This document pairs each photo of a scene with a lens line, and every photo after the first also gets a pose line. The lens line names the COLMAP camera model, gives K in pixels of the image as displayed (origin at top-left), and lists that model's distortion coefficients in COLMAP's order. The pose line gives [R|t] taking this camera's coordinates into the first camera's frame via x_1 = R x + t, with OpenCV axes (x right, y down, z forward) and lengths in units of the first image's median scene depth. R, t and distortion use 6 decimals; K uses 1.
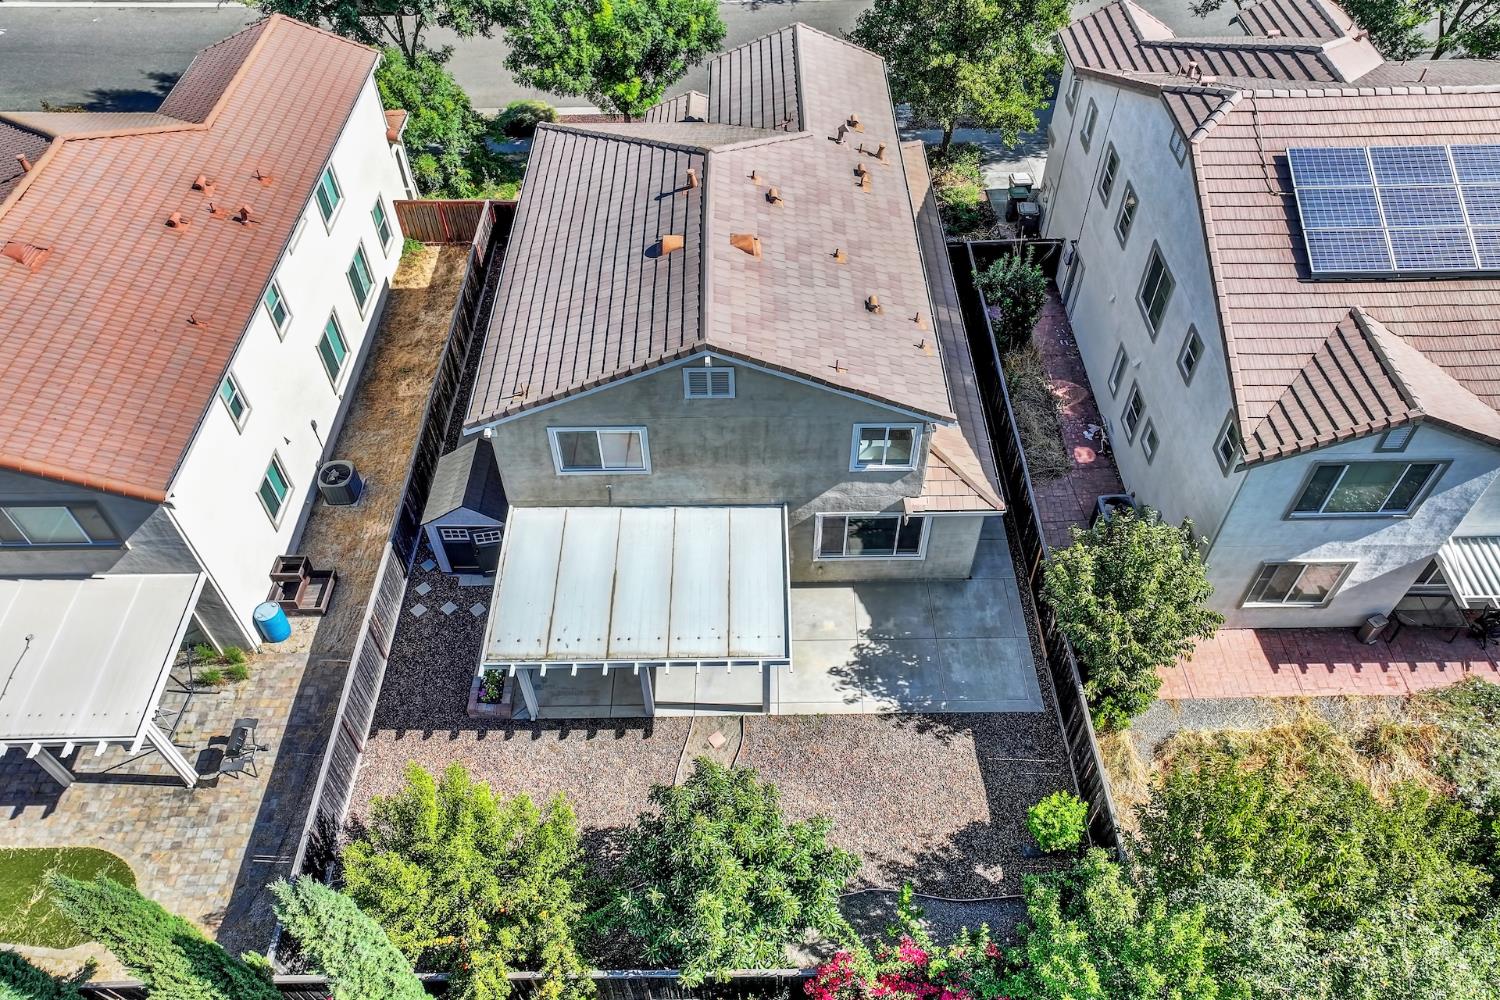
lens RADIAL K [[1044.2, 0, 760.8], [0, 1044.2, 467.4], [0, 0, 1]] dist [0.009308, 0.001621]
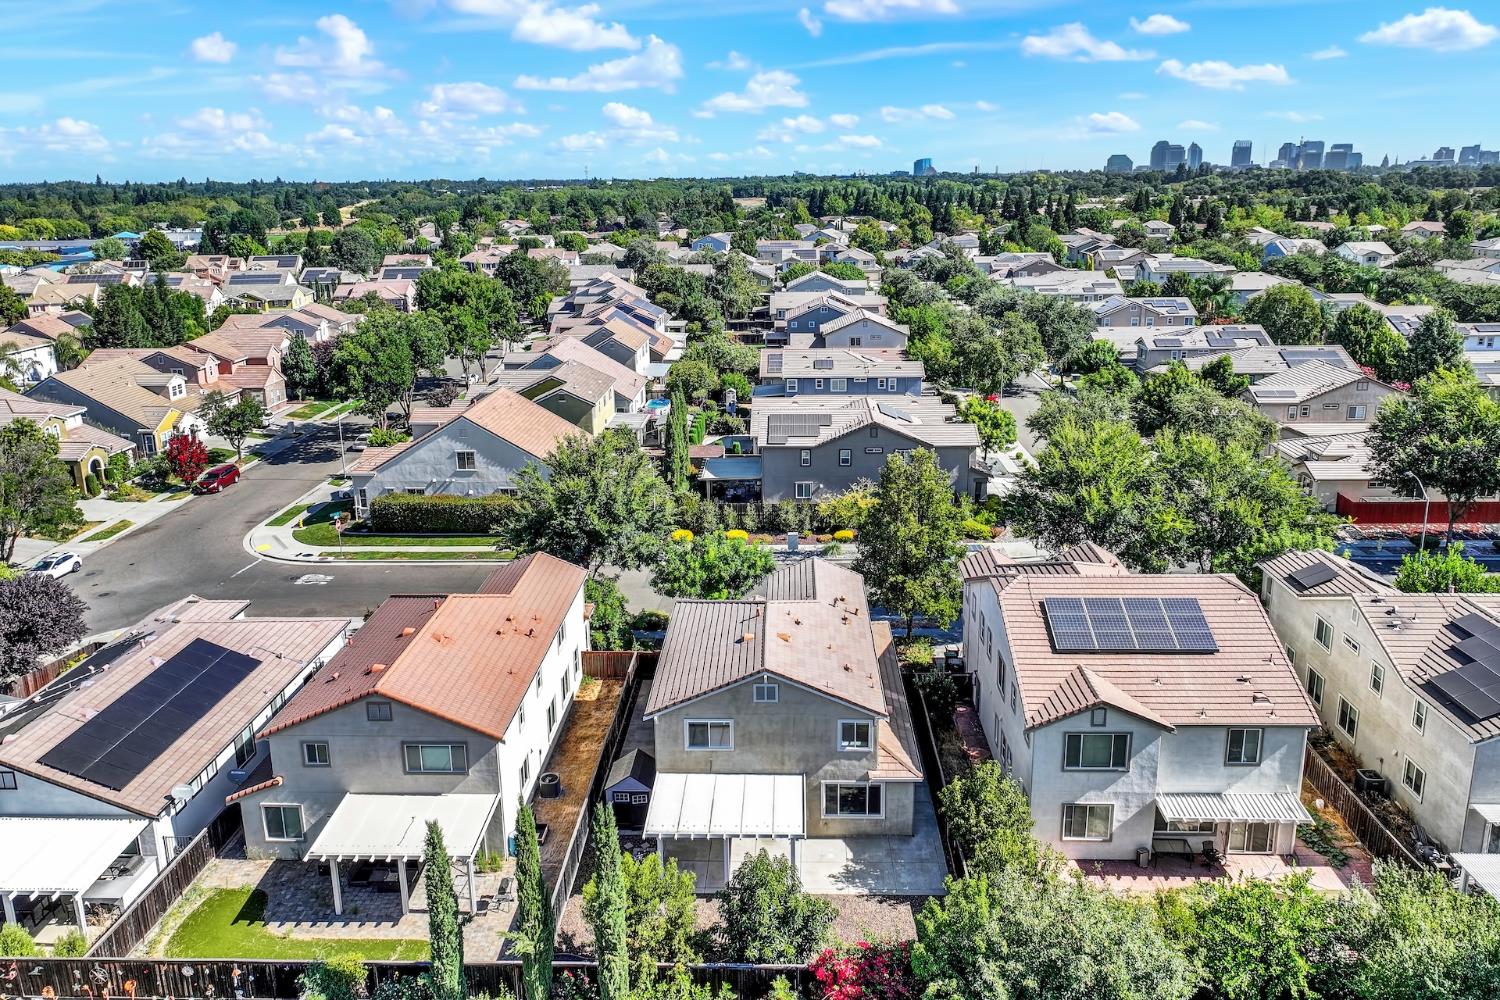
lens RADIAL K [[1047.4, 0, 745.2], [0, 1047.4, 466.7], [0, 0, 1]] dist [0.006317, 0.001474]
pose [[0.998221, 0.004849, -0.059428, 0.026109], [-0.035653, 0.847422, -0.529722, 0.543628], [0.047792, 0.530898, 0.846087, -0.844272]]
